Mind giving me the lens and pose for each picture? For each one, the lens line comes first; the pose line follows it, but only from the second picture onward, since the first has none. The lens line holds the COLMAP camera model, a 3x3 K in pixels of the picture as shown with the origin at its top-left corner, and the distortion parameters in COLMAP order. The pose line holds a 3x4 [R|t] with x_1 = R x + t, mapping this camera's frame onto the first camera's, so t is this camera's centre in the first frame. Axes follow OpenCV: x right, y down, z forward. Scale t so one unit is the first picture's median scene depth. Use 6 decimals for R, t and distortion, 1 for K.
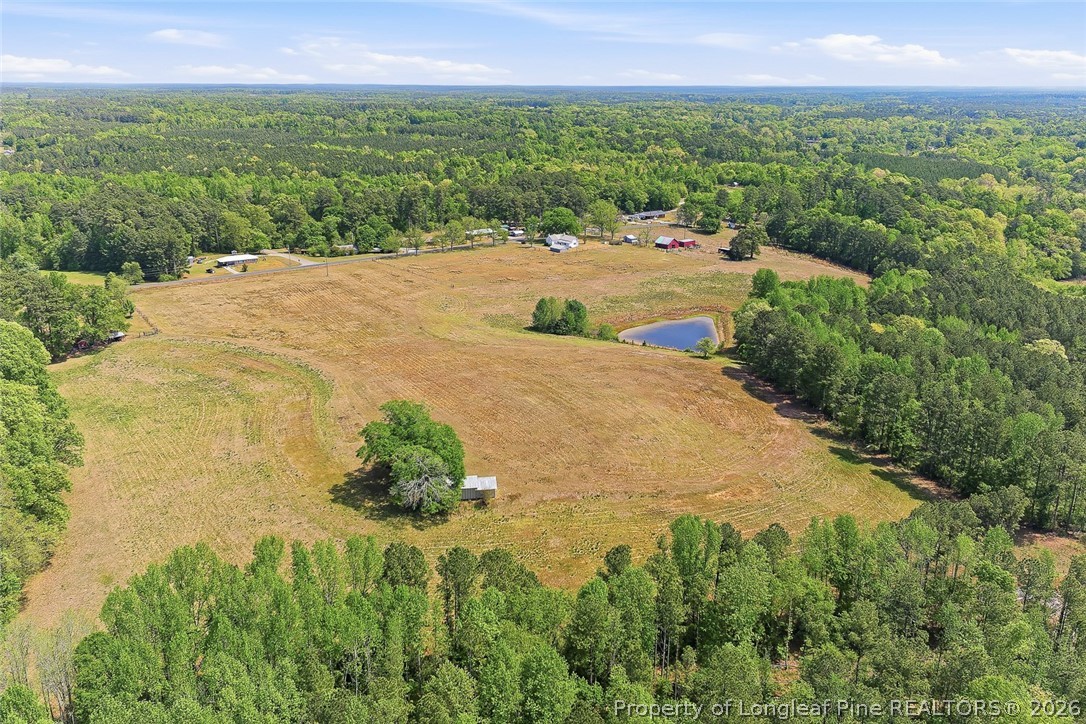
lens RADIAL K [[874.6, 0, 543.0], [0, 874.6, 362.0], [0, 0, 1]] dist [0.005677, 0.007516]
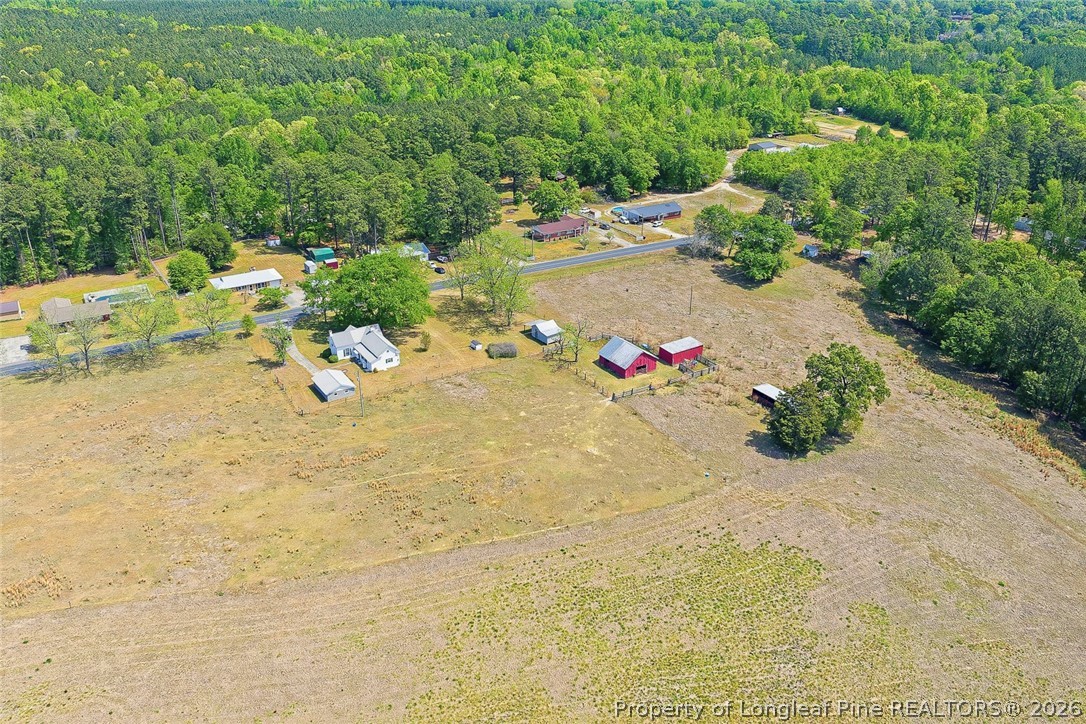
lens RADIAL K [[874.6, 0, 543.0], [0, 874.6, 362.0], [0, 0, 1]] dist [0.005677, 0.007516]
pose [[0.993592, 0.050782, -0.100976, 0.146953], [-0.035645, 0.988579, 0.146428, -0.195369], [0.107258, -0.141890, 0.984054, 0.610457]]
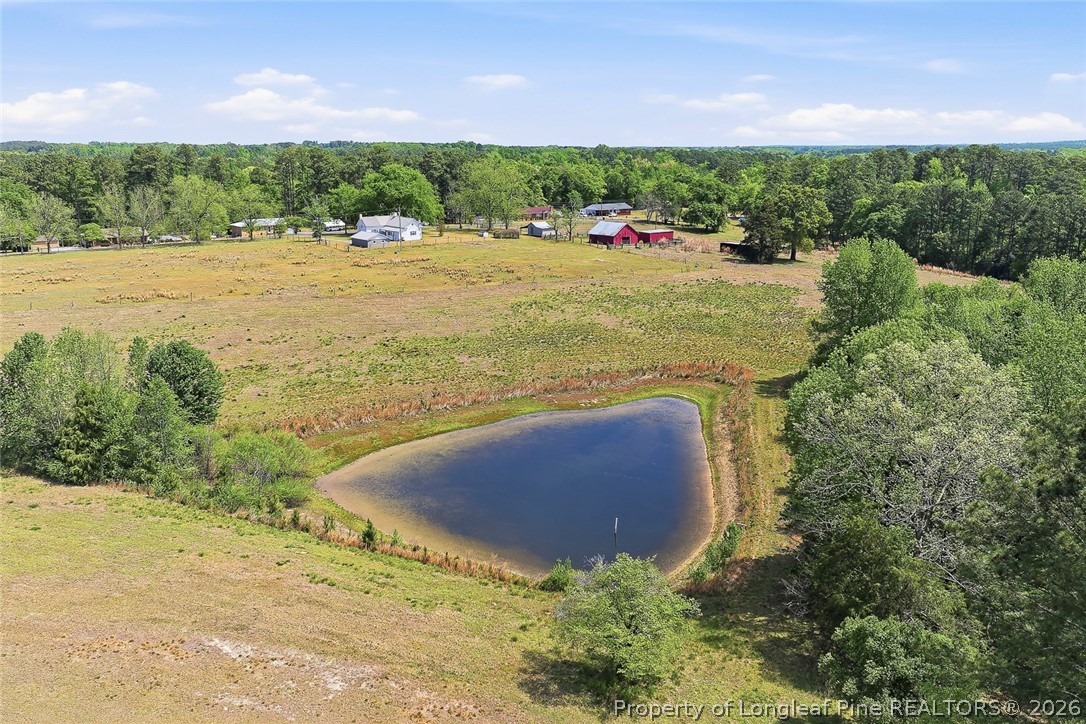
lens RADIAL K [[874.6, 0, 543.0], [0, 874.6, 362.0], [0, 0, 1]] dist [0.005677, 0.007516]
pose [[0.999915, -0.002441, -0.012792, 0.111578], [0.001558, 0.997645, -0.068572, -0.034087], [0.012929, 0.068547, 0.997564, 0.536795]]
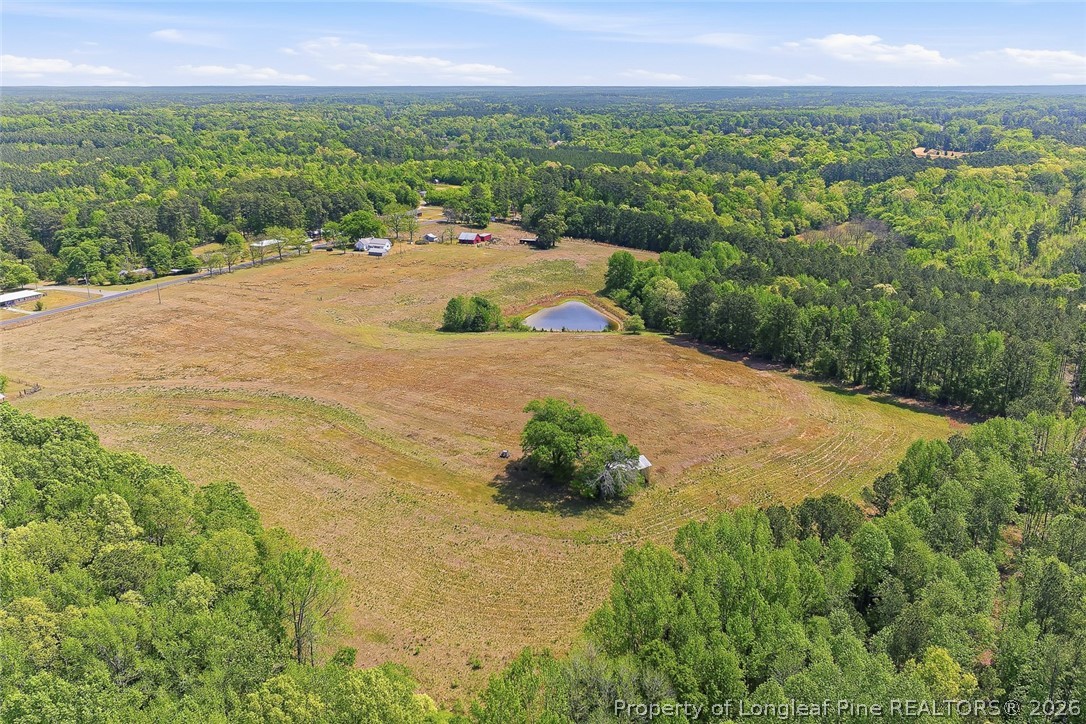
lens RADIAL K [[874.6, 0, 543.0], [0, 874.6, 362.0], [0, 0, 1]] dist [0.005677, 0.007516]
pose [[0.894523, -0.139096, 0.424830, -0.243386], [0.139136, 0.989785, 0.031106, -0.012377], [-0.424817, 0.031284, 0.904738, 0.037444]]
